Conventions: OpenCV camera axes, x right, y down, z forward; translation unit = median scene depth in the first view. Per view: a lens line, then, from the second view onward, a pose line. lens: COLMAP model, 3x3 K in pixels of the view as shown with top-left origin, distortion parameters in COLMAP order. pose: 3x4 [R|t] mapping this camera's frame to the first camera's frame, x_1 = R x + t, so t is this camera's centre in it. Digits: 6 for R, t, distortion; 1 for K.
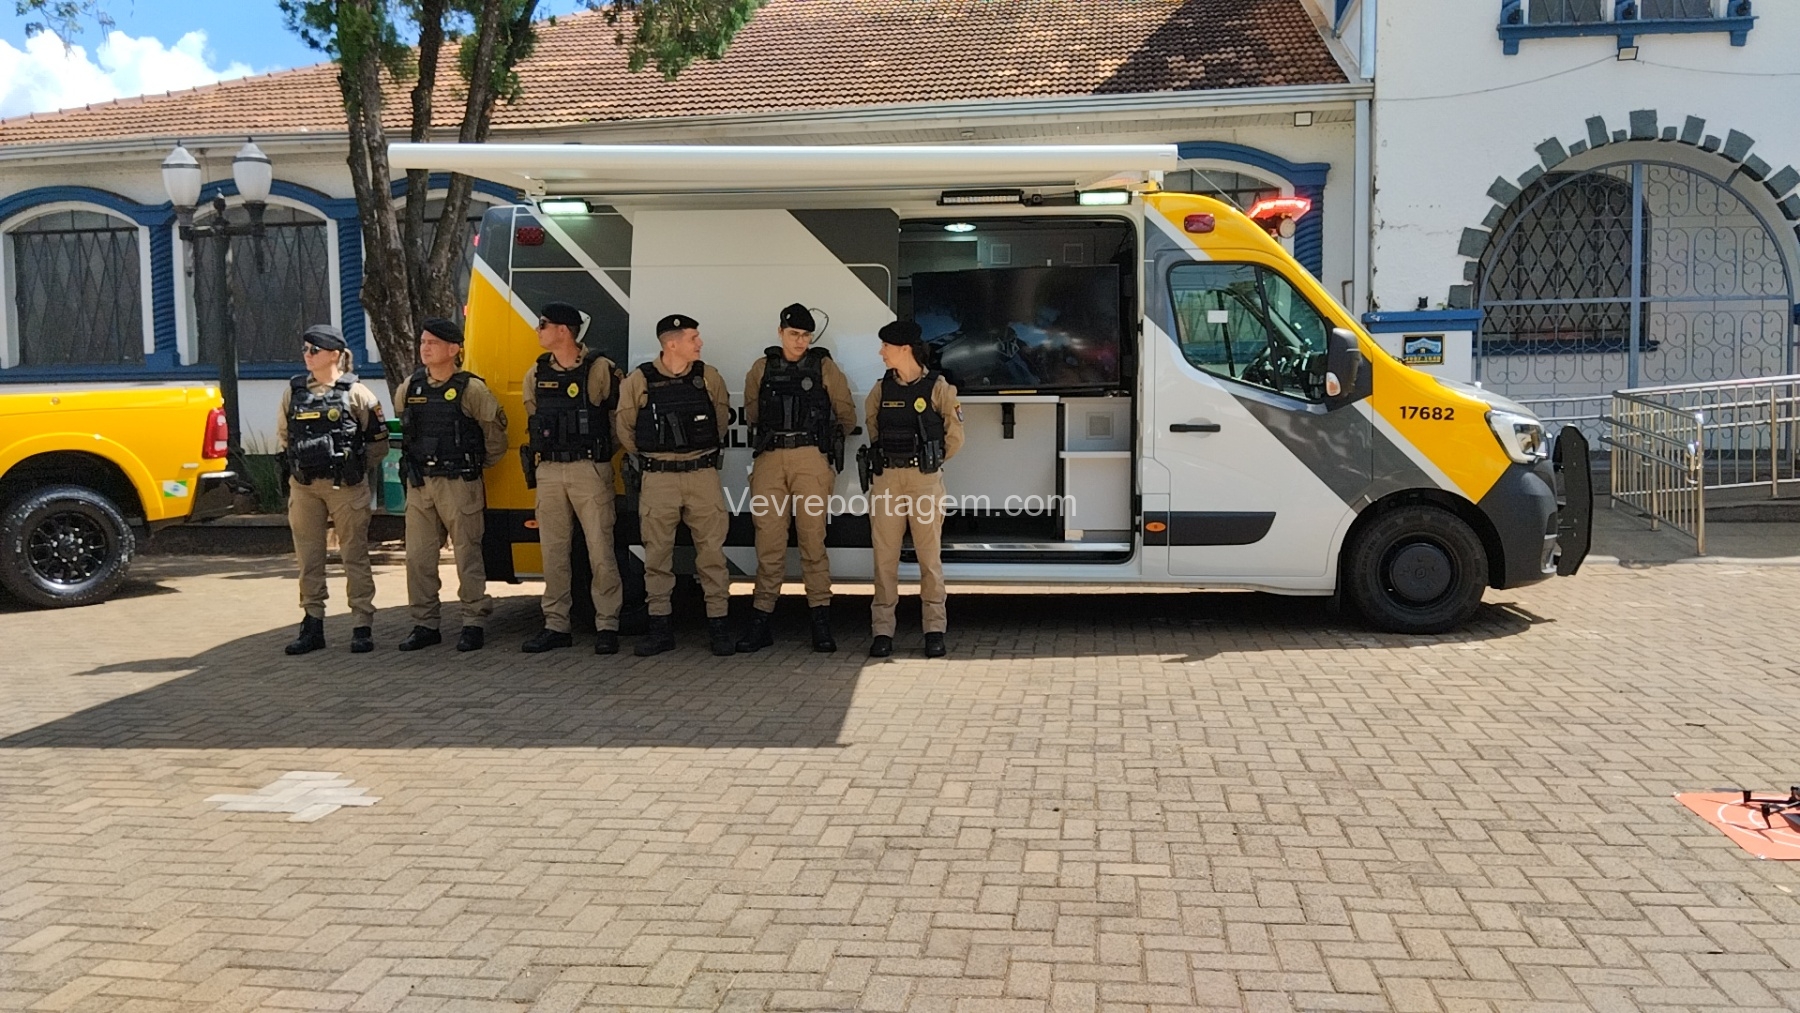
lens RADIAL K [[1461.6, 0, 901.1], [0, 1461.6, 521.4], [0, 0, 1]] dist [0.091903, -0.181626]
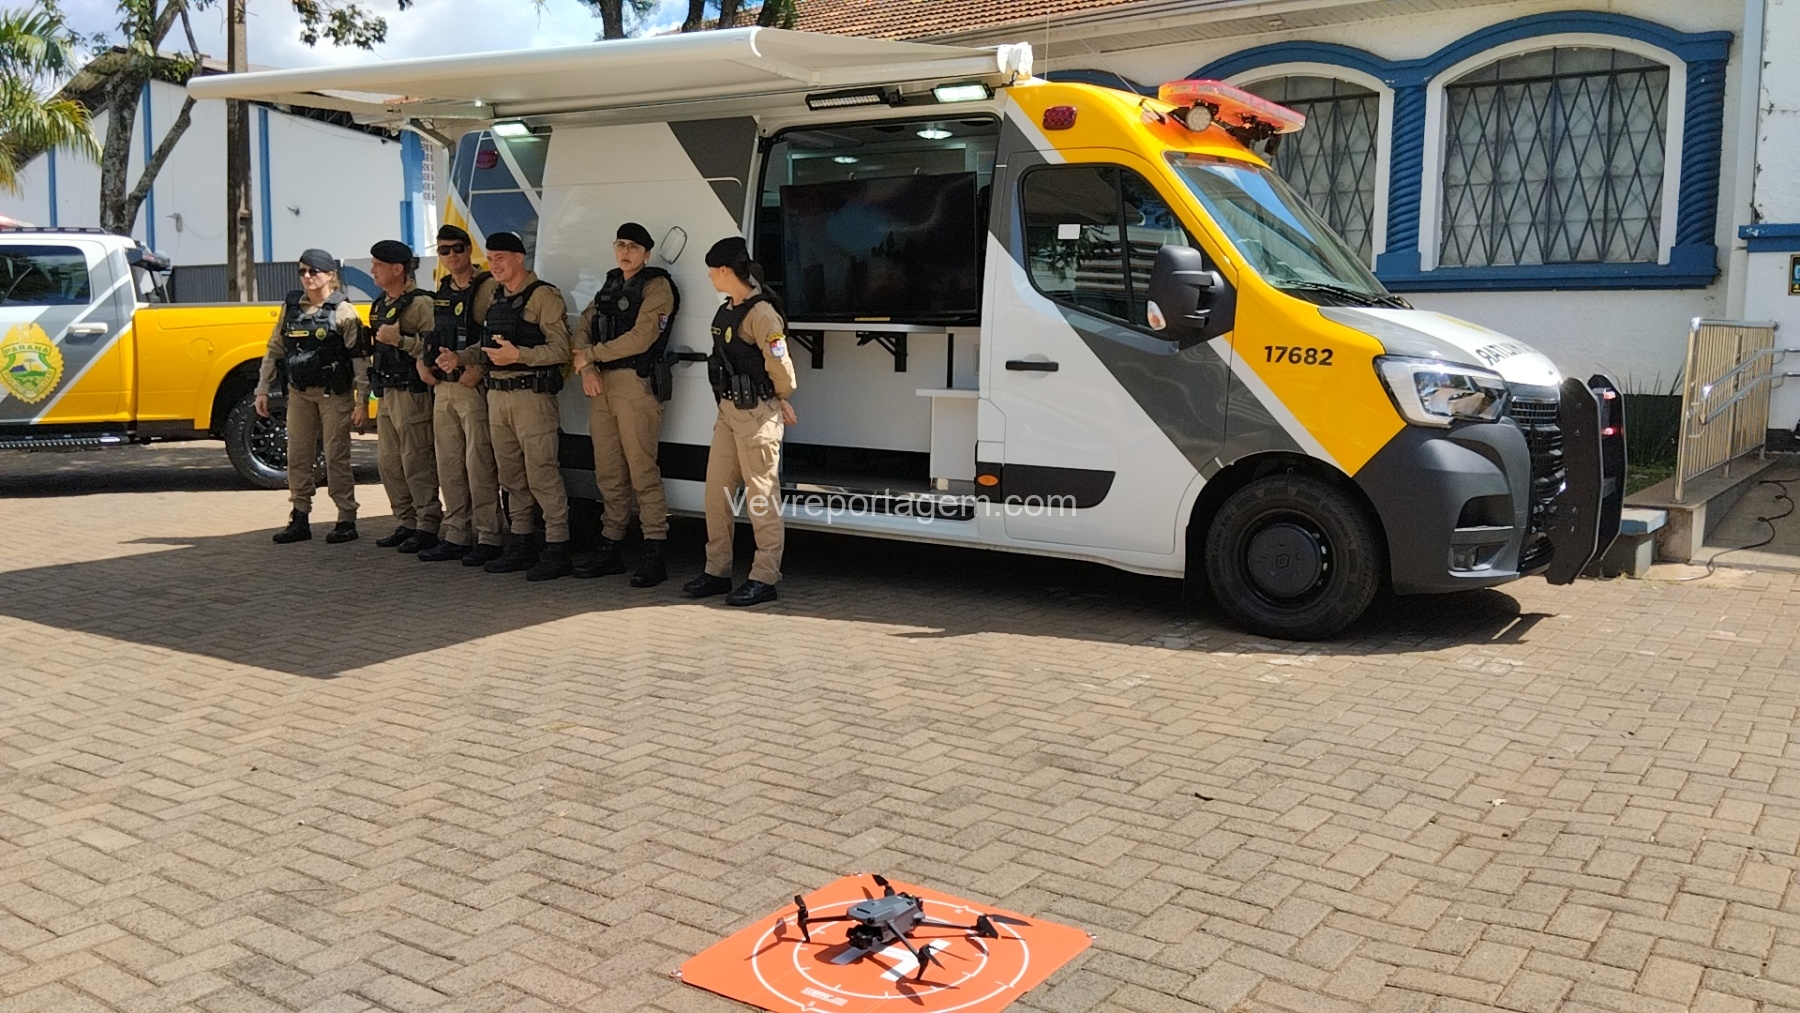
lens RADIAL K [[1461.6, 0, 901.1], [0, 1461.6, 521.4], [0, 0, 1]] dist [0.091903, -0.181626]
pose [[0.889344, 0.078677, -0.450418, 0.518690], [-0.055772, 0.996395, 0.063924, -0.024269], [0.453824, -0.031730, 0.890526, 0.214569]]
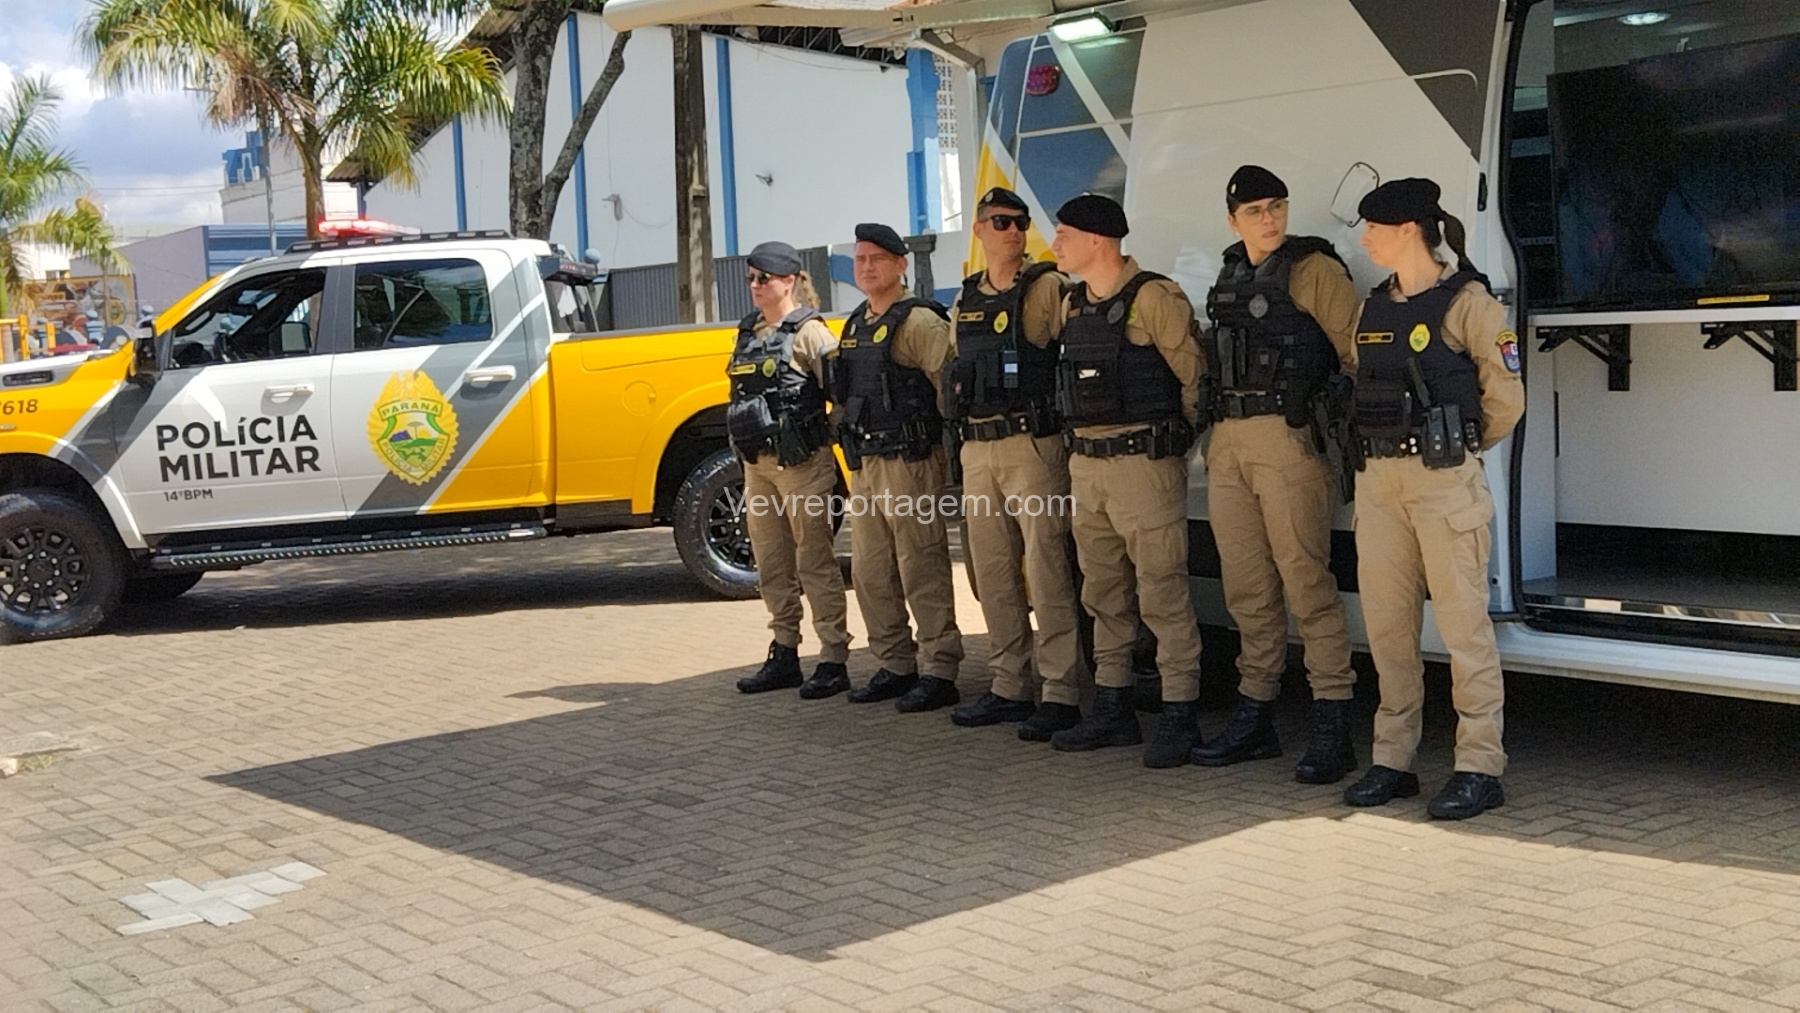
lens RADIAL K [[2262.4, 0, 925.0], [0, 2262.4, 519.2], [0, 0, 1]] dist [0.086807, -0.034235]
pose [[0.701939, 0.035778, -0.711338, 0.448349], [-0.013888, 0.999235, 0.036555, -0.039528], [0.712101, -0.015780, 0.701899, 0.278007]]
